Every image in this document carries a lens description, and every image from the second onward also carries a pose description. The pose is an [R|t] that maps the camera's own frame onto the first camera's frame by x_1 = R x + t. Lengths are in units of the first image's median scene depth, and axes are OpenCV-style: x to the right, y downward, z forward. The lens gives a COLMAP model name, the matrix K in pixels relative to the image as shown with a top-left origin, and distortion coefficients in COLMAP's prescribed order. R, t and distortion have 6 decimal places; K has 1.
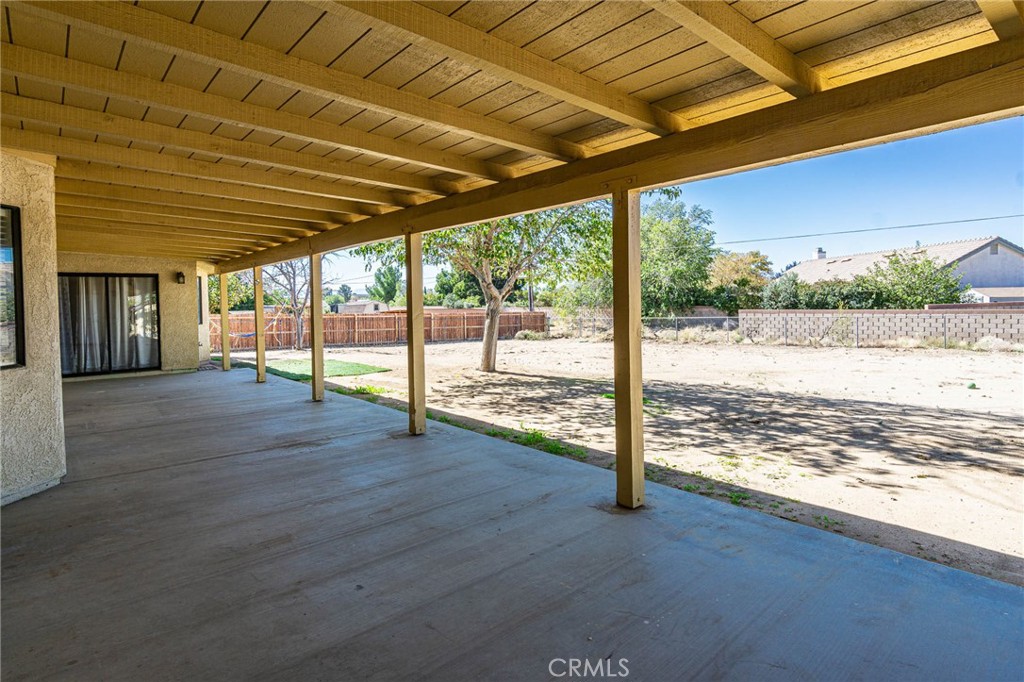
lens RADIAL K [[548.2, 0, 514.5], [0, 548.2, 326.6], [0, 0, 1]] dist [-0.001705, 0.000149]
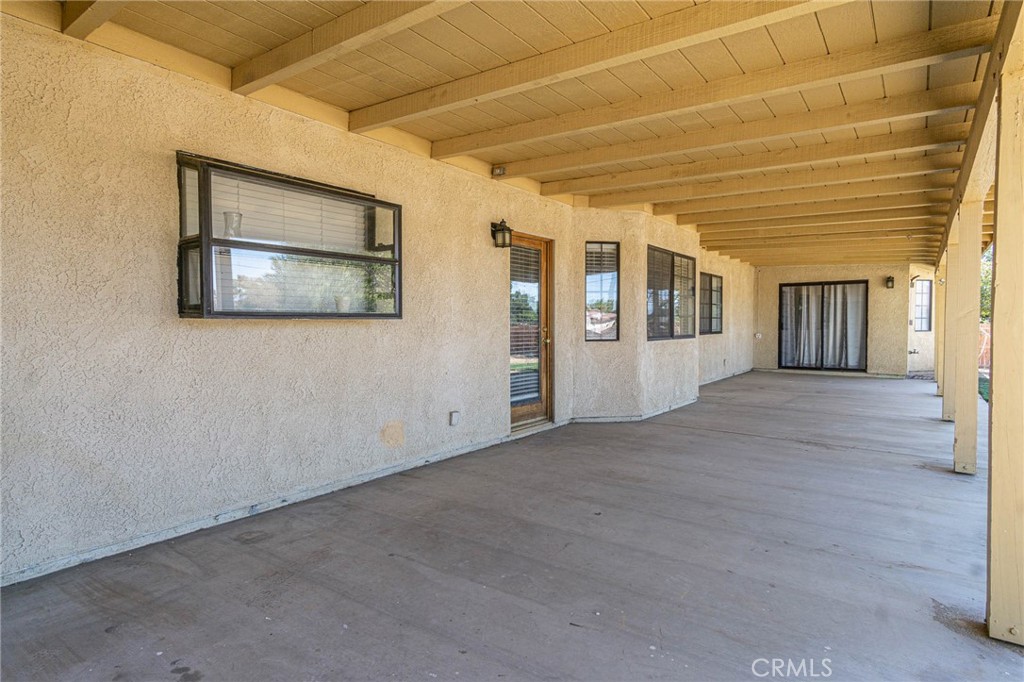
lens RADIAL K [[548.2, 0, 514.5], [0, 548.2, 326.6], [0, 0, 1]] dist [-0.001705, 0.000149]
pose [[0.215854, 0.026099, -0.976077, 0.221126], [-0.047998, 0.998718, 0.016090, 0.007843], [0.975245, 0.043377, 0.216830, 0.127285]]
